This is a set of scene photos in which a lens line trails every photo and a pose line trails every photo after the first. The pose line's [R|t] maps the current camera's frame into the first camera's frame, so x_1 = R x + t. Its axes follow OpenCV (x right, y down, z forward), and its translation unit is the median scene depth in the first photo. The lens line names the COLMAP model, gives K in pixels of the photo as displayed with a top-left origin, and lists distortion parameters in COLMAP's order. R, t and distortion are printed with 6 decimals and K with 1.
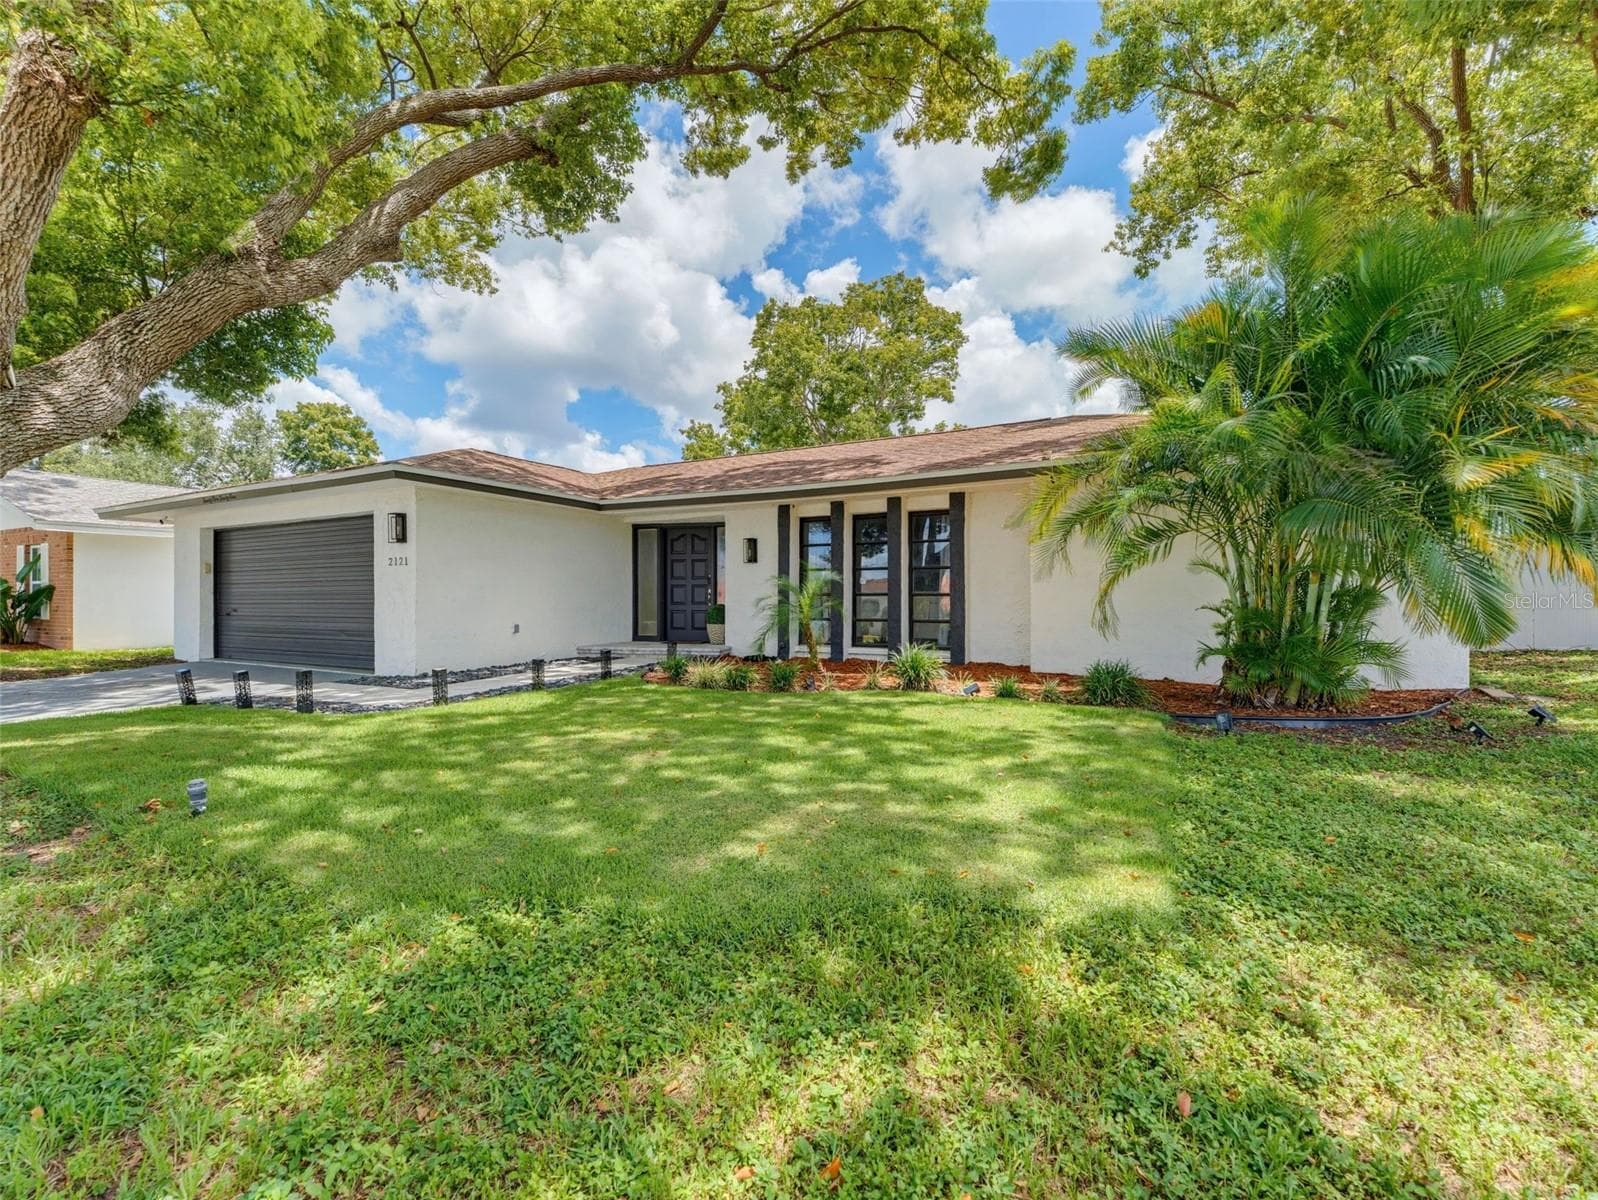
lens RADIAL K [[737.5, 0, 799.0], [0, 737.5, 600.0], [0, 0, 1]] dist [-0.001980, -0.000047]
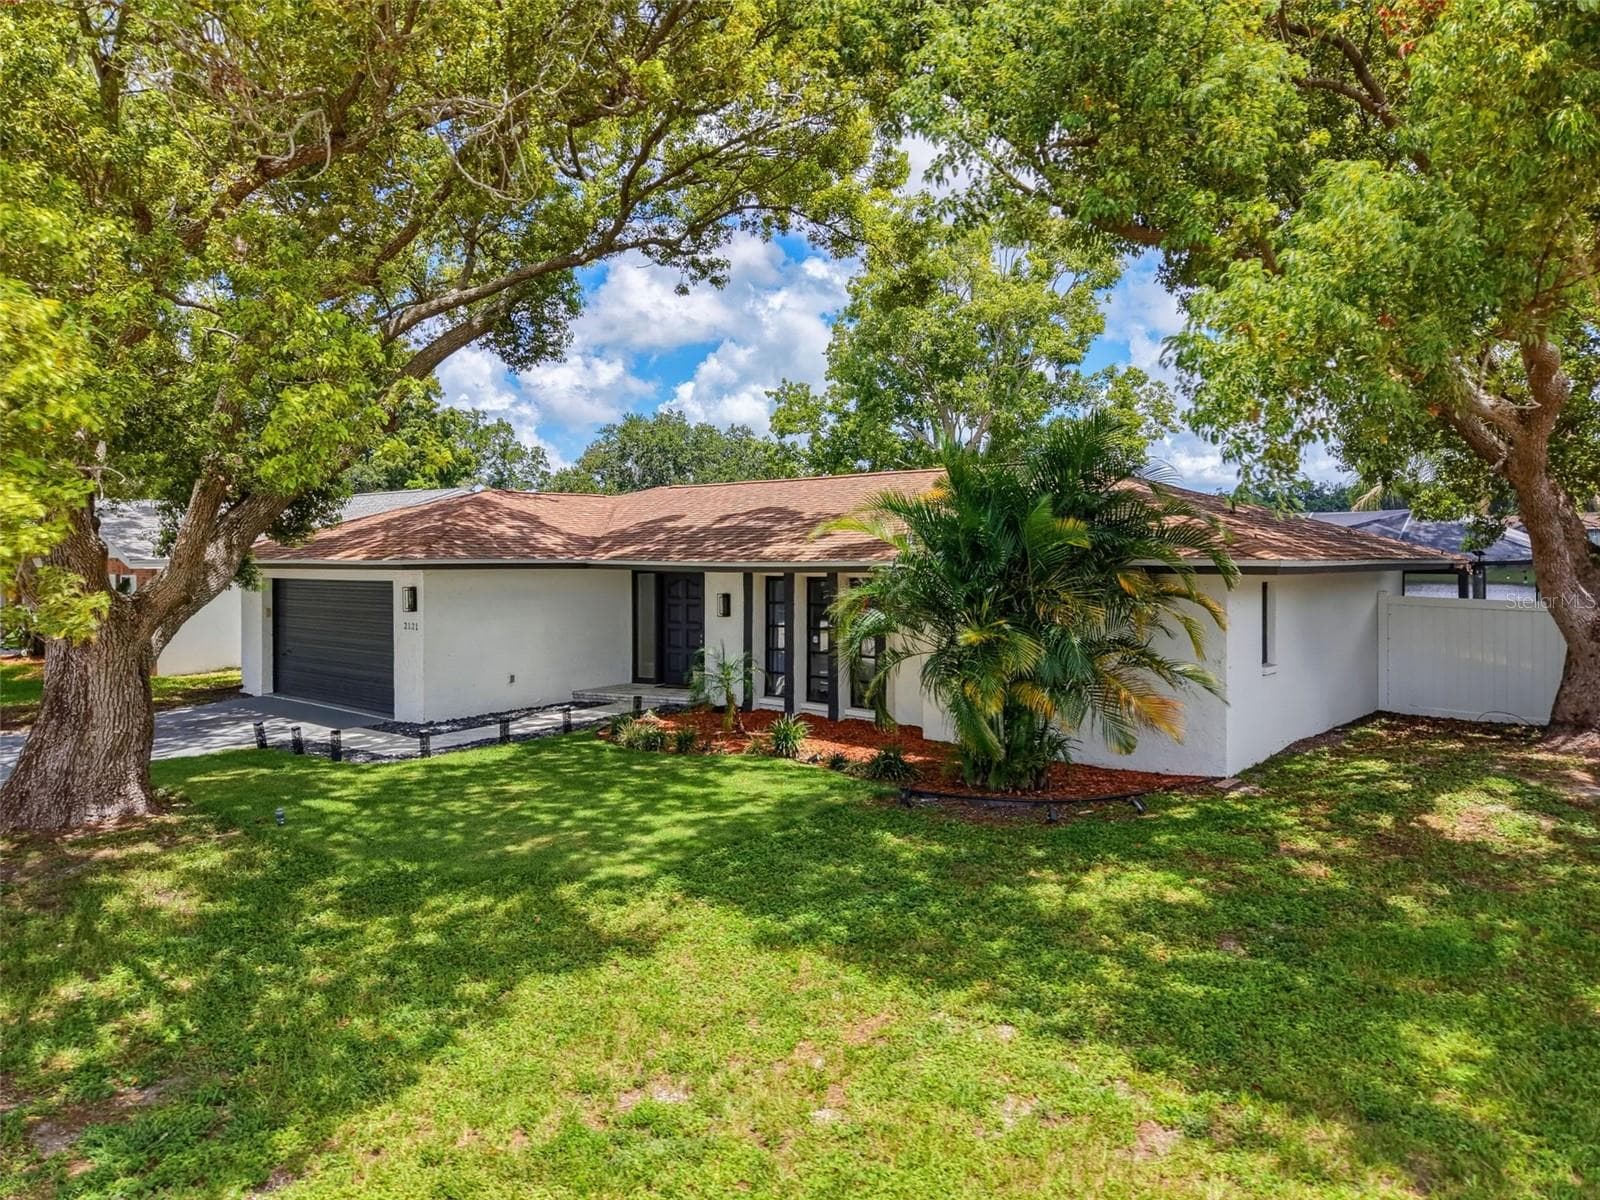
lens RADIAL K [[1105.5, 0, 797.9], [0, 1105.5, 589.7], [0, 0, 1]] dist [0.070039, -0.088105]
pose [[0.975233, 0.011518, -0.220880, 0.389336], [-0.004034, 0.999403, 0.034306, -0.145656], [0.221143, -0.032565, 0.974698, -0.518255]]
